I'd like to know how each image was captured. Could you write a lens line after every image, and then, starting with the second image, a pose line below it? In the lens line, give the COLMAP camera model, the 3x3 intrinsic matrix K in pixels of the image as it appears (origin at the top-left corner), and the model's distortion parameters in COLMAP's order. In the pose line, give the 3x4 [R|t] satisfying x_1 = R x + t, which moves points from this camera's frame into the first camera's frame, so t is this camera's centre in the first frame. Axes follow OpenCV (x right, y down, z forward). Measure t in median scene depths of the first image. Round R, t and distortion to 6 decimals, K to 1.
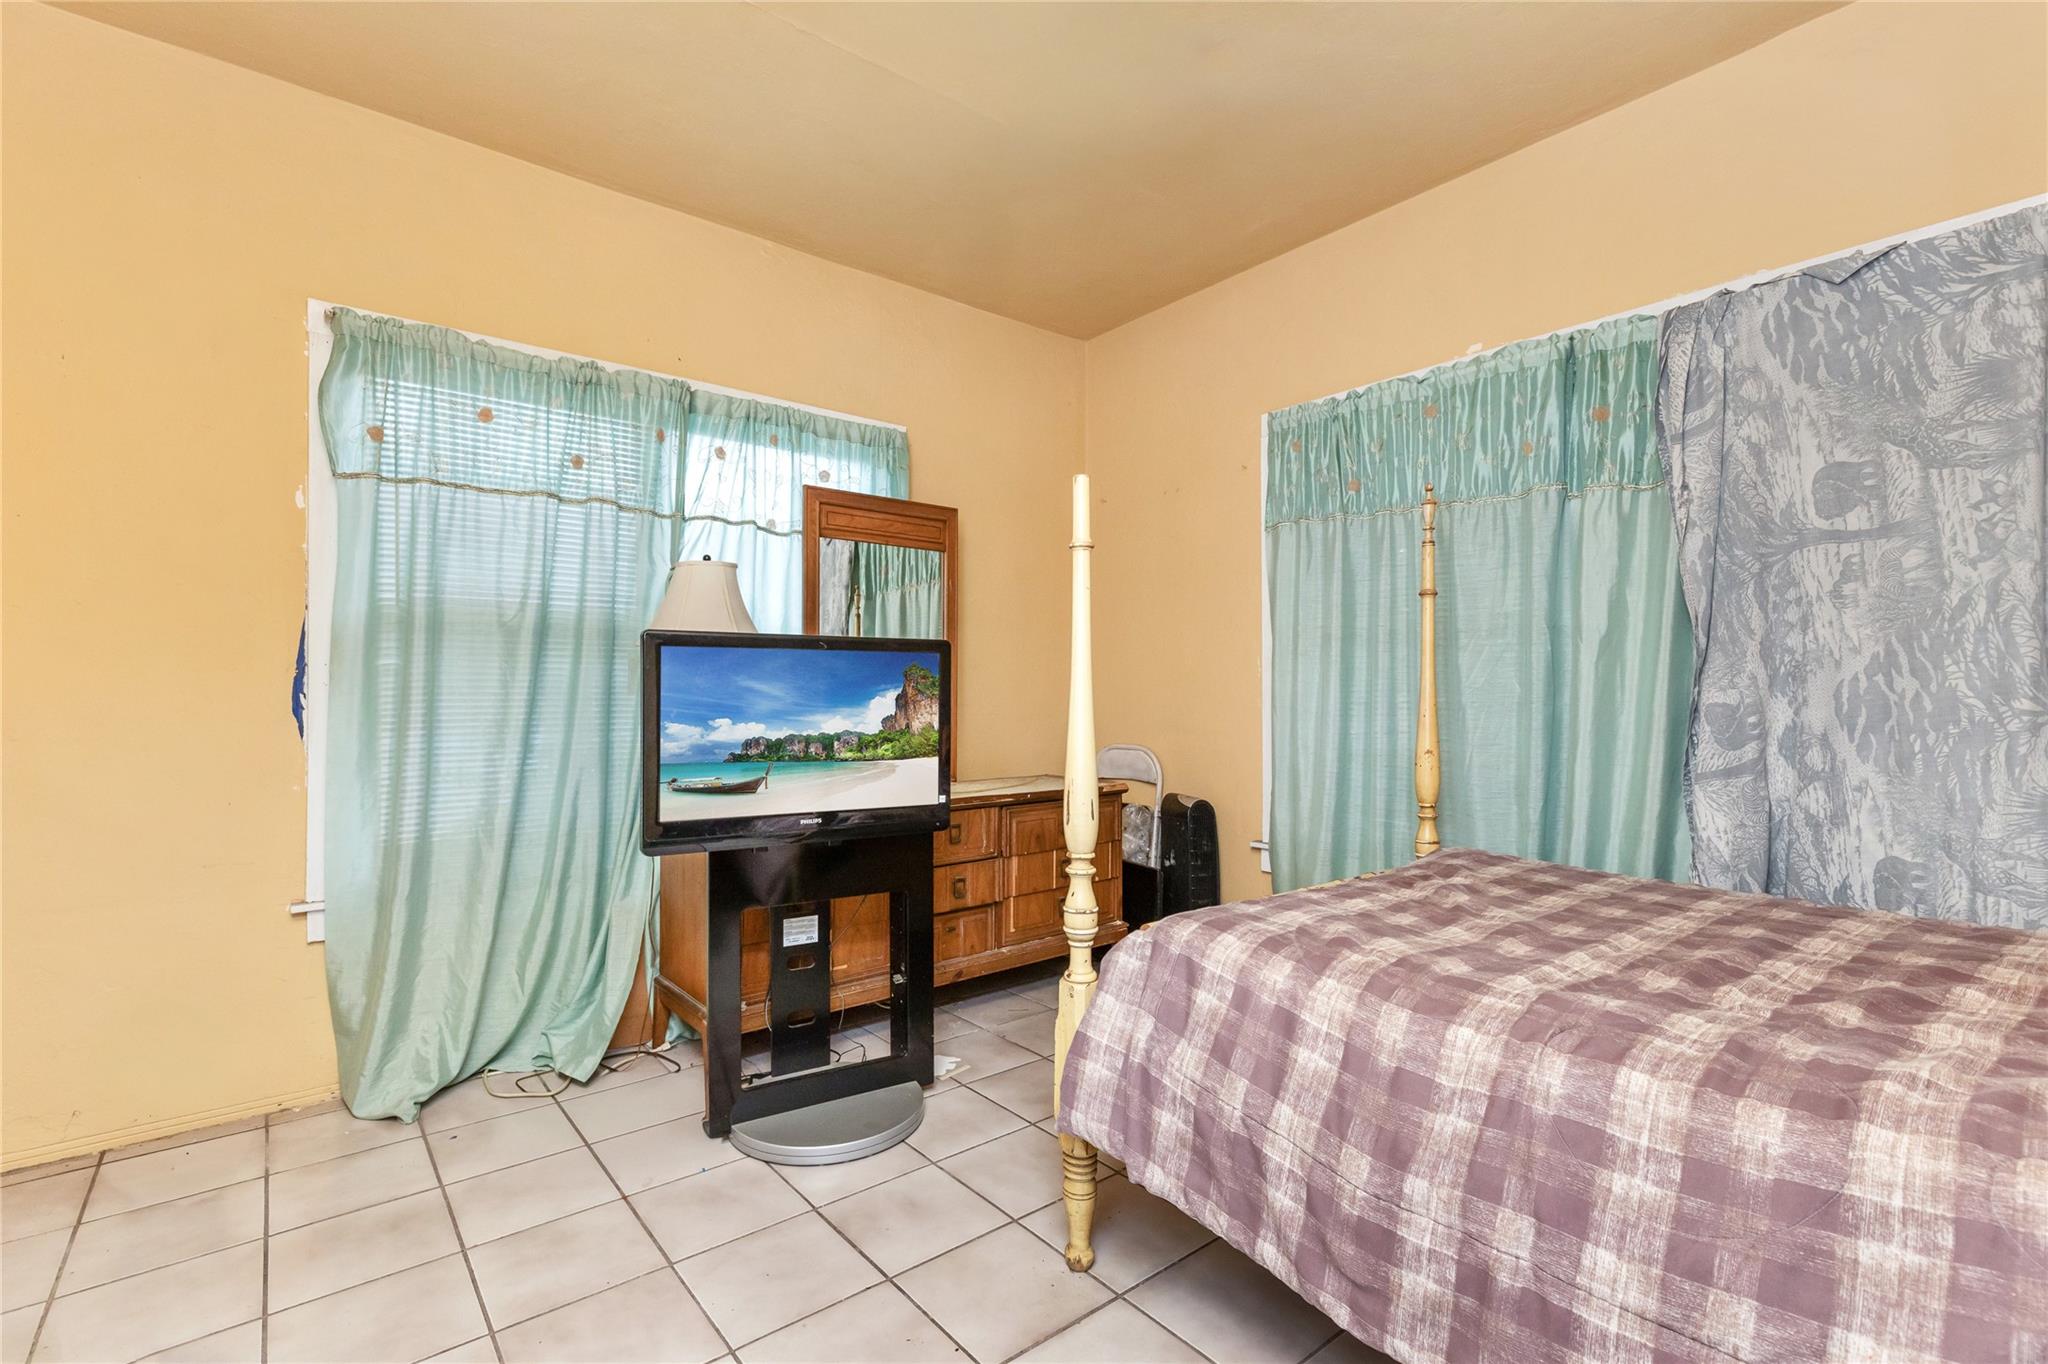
lens RADIAL K [[930.7, 0, 1024.0], [0, 930.7, 682.0], [0, 0, 1]] dist [0.011648, -0.000689]
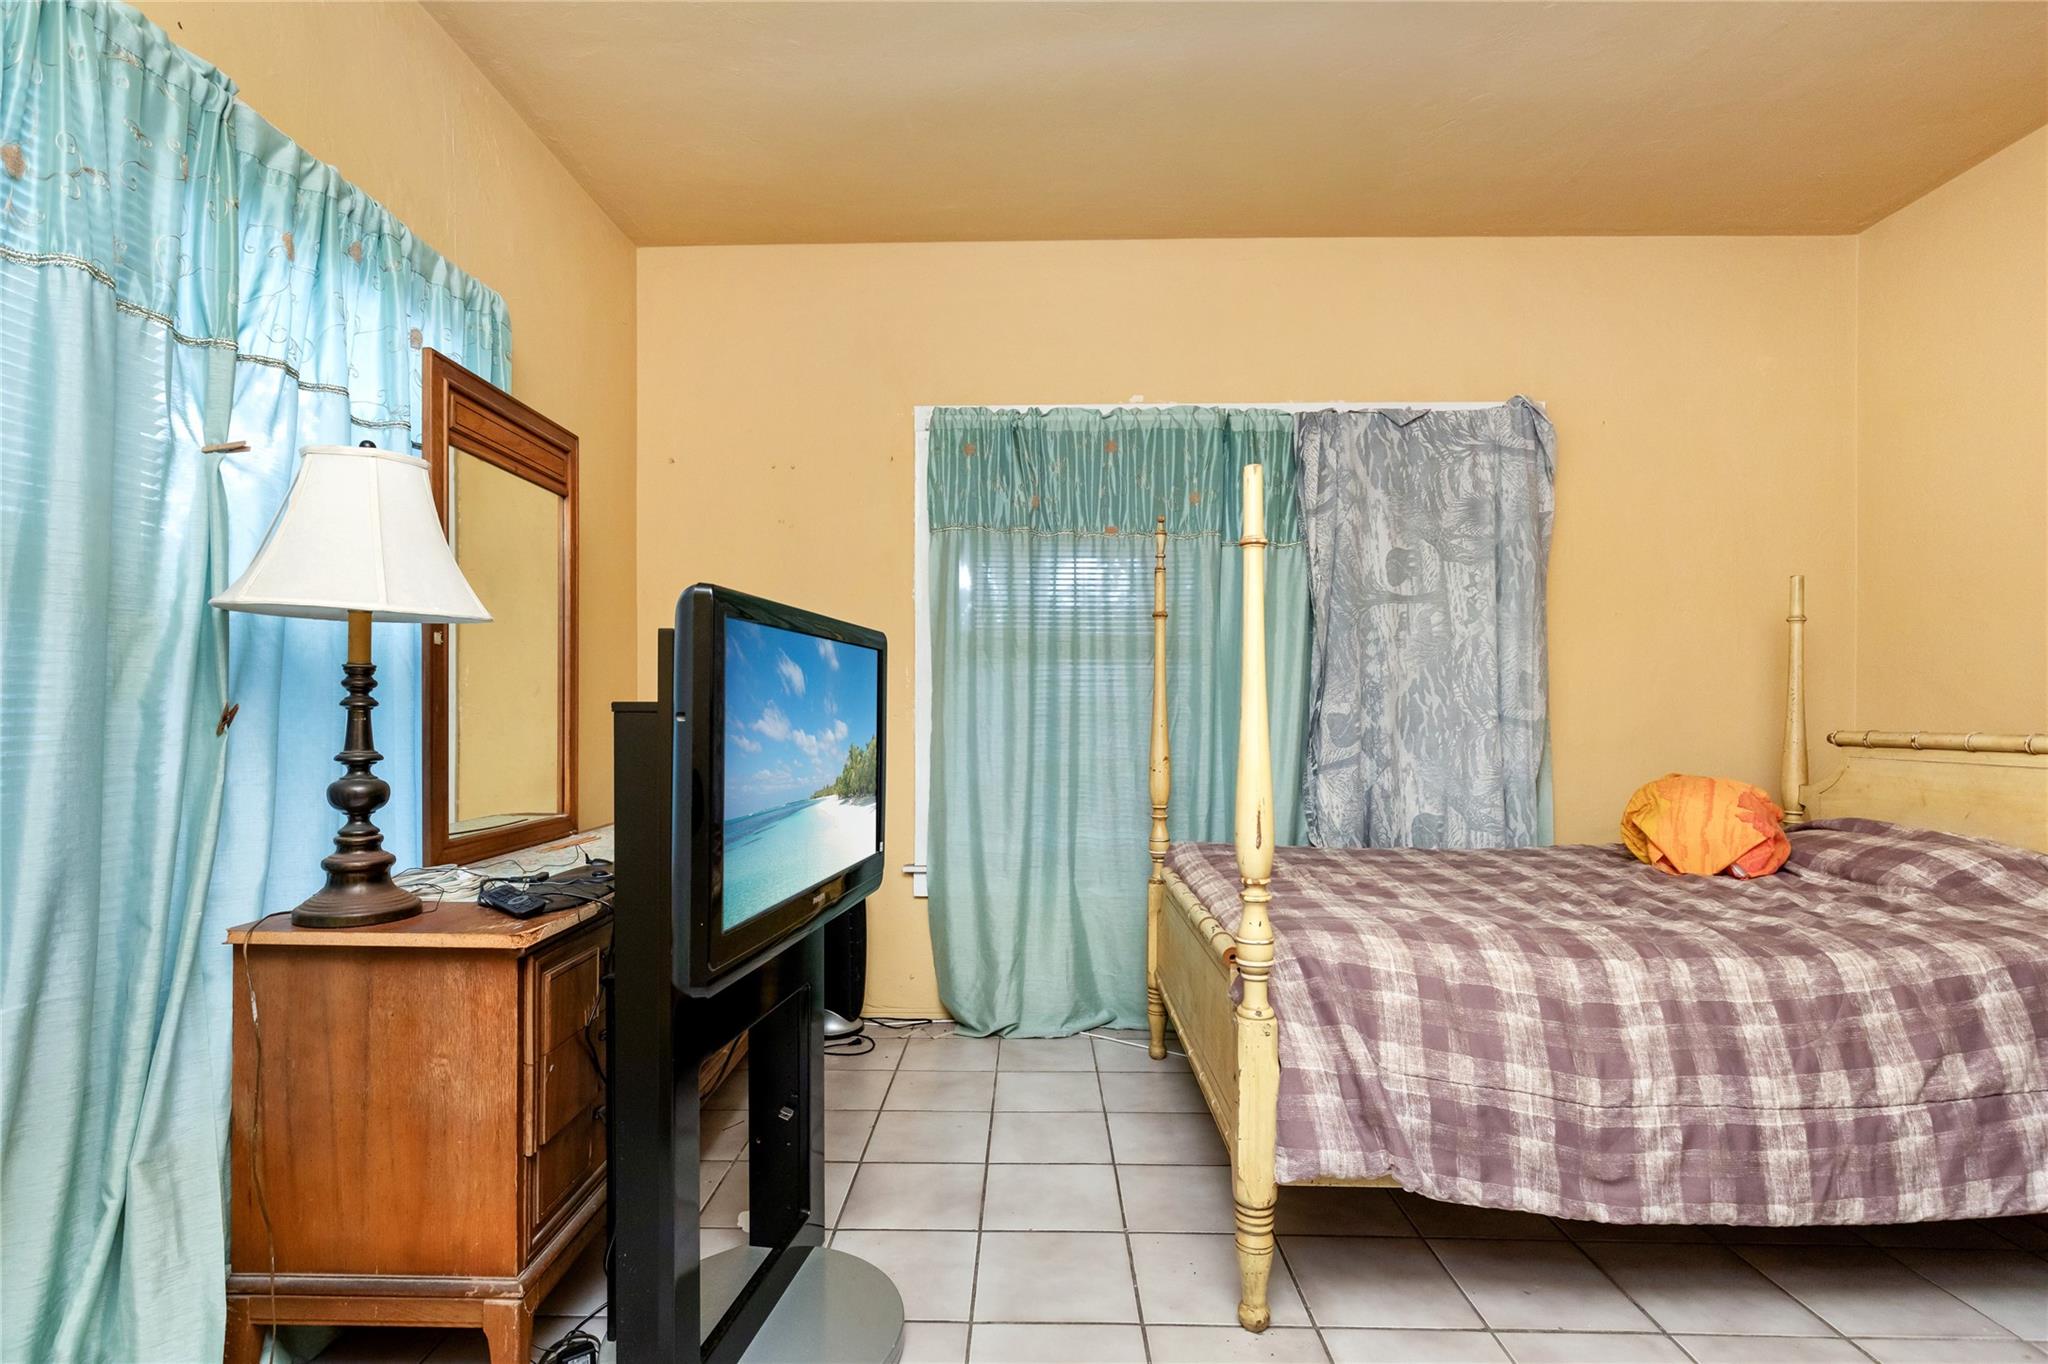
lens RADIAL K [[986.9, 0, 1019.1], [0, 986.9, 704.4], [0, 0, 1]] dist [0.002047, -0.000287]
pose [[0.643536, 0.002820, 0.765410, -0.706120], [-0.009526, 0.999945, 0.004325, 0.009030], [-0.765356, -0.010074, 0.643528, 0.470863]]
